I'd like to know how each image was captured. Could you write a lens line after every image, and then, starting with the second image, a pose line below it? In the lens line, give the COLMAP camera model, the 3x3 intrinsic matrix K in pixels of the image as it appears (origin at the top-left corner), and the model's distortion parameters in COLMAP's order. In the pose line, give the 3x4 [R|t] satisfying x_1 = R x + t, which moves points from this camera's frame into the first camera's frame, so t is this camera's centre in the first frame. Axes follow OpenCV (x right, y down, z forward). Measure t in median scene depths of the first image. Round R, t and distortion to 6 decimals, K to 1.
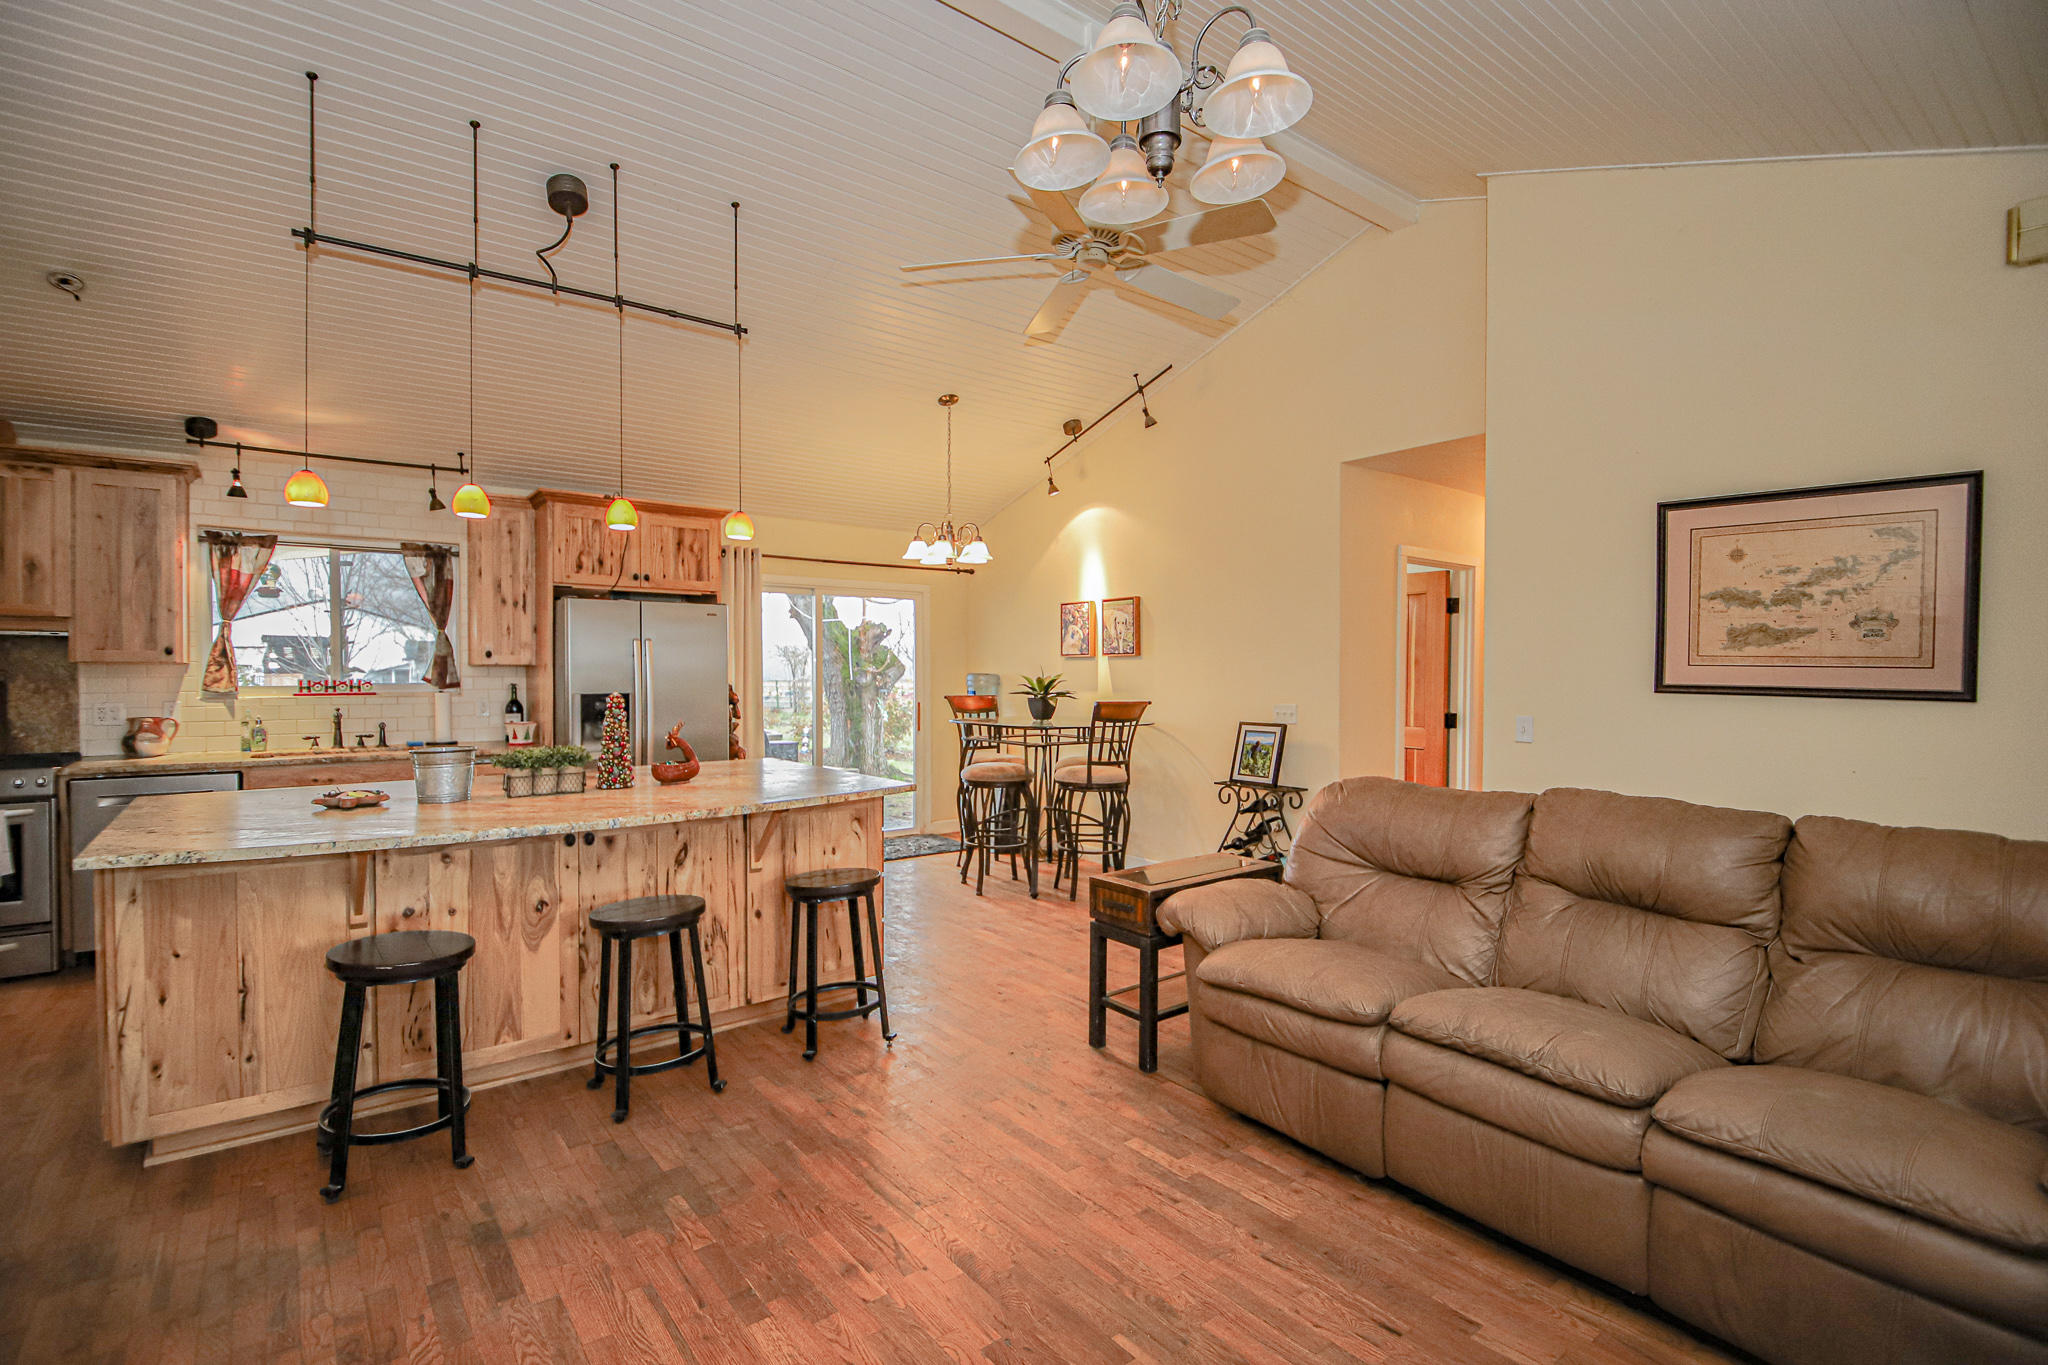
lens RADIAL K [[934.0, 0, 1024.0], [0, 934.0, 682.5], [0, 0, 1]] dist [0.018322, -0.025492]
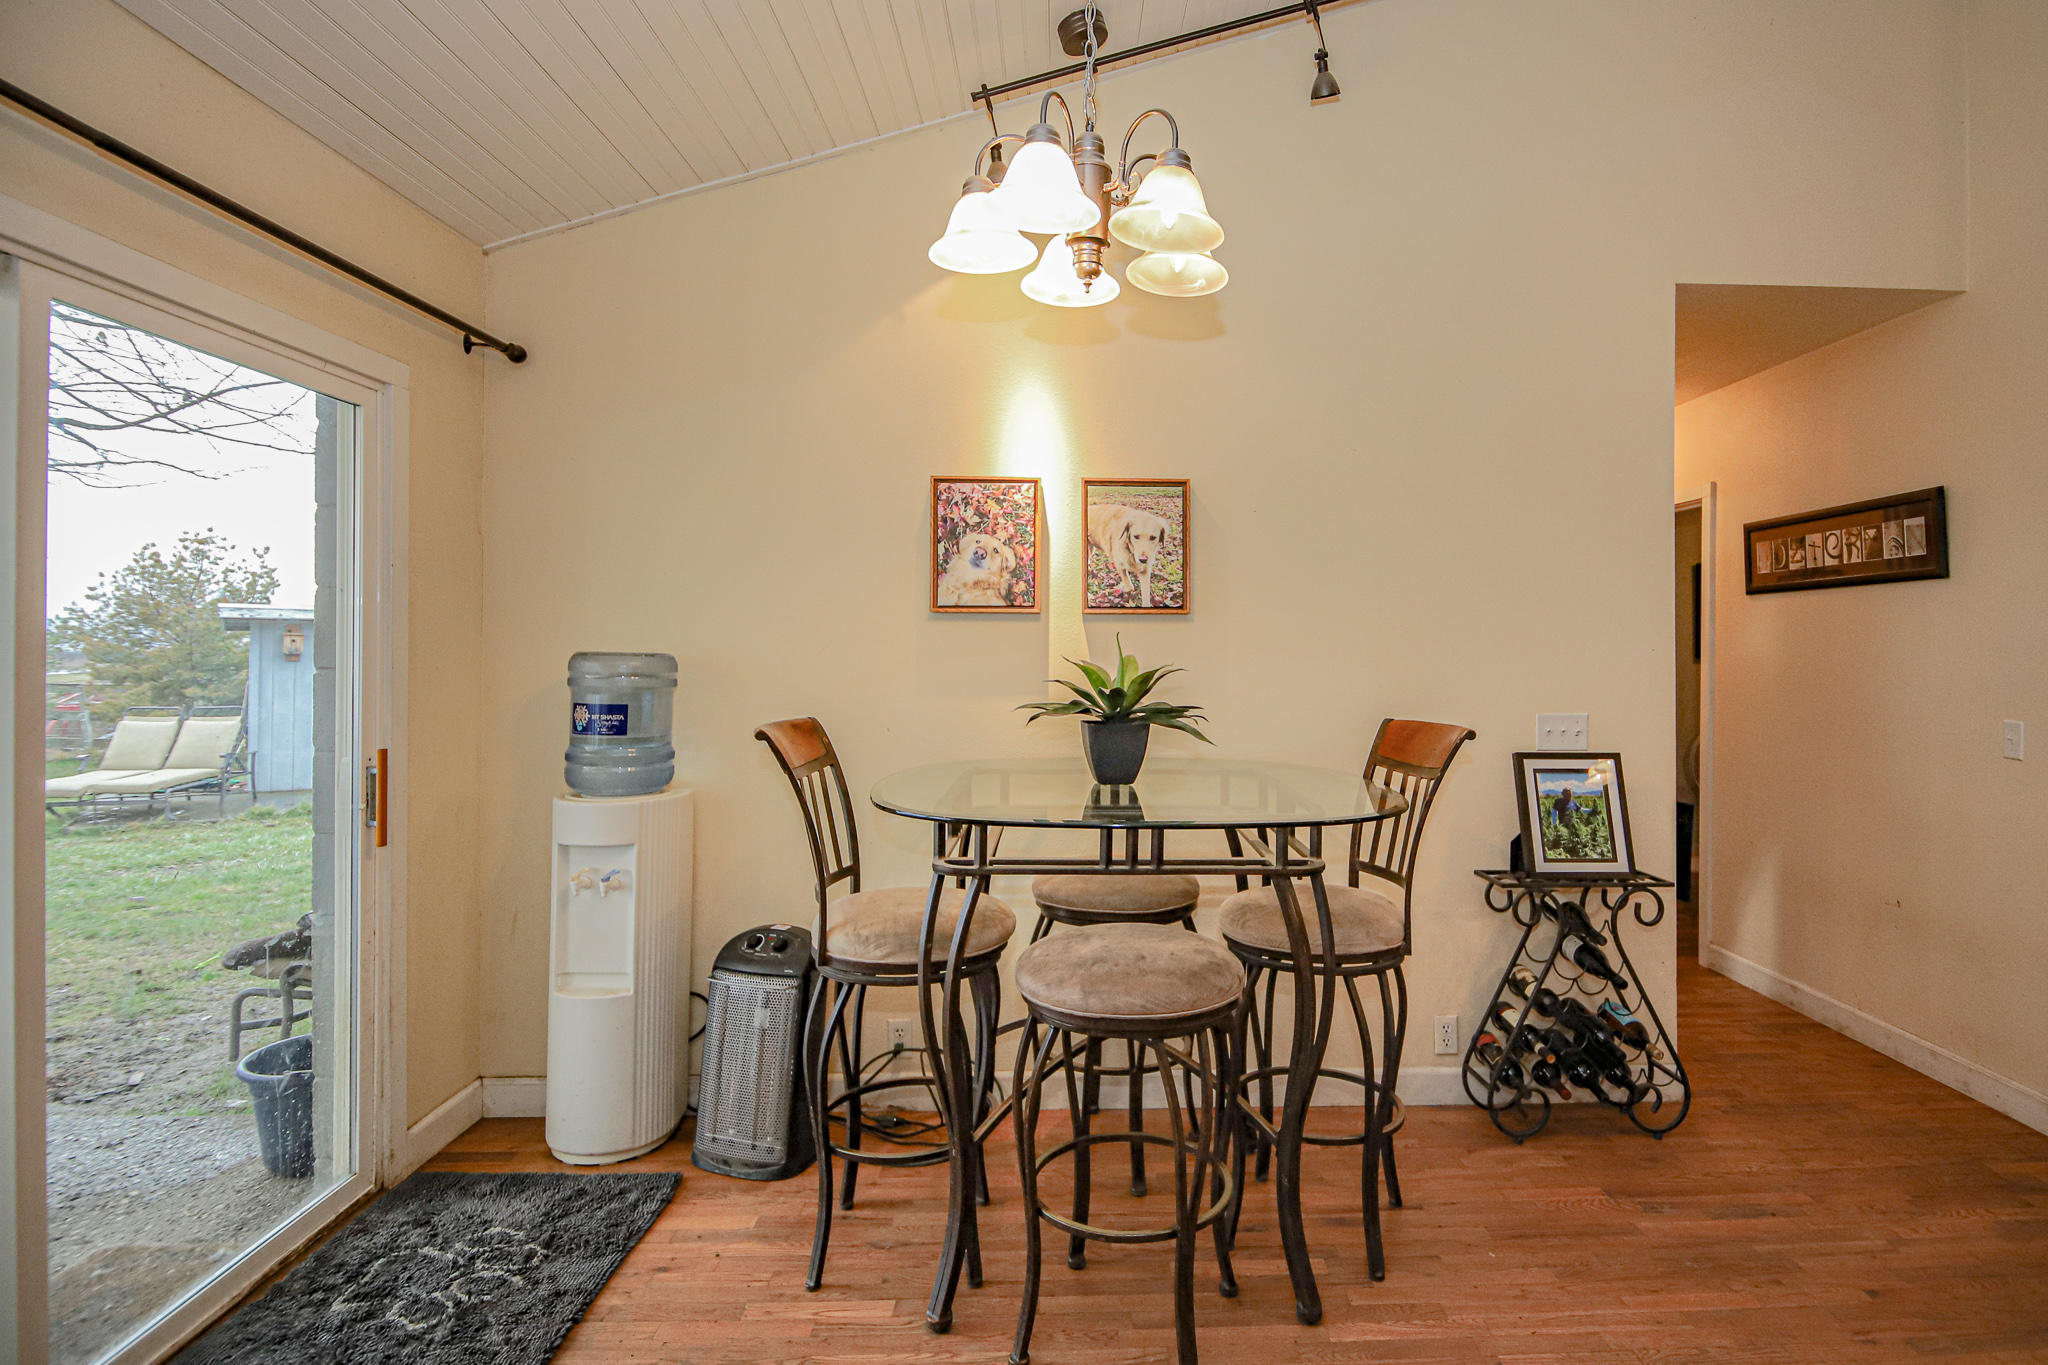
lens RADIAL K [[1047.1, 0, 1125.7], [0, 1047.1, 634.4], [0, 0, 1]] dist [0.034138, -0.000075]
pose [[0.572500, 0.011211, 0.819828, -0.358265], [0.003064, 0.999870, -0.015813, -0.013162], [-0.819899, 0.011564, 0.572391, 0.869503]]
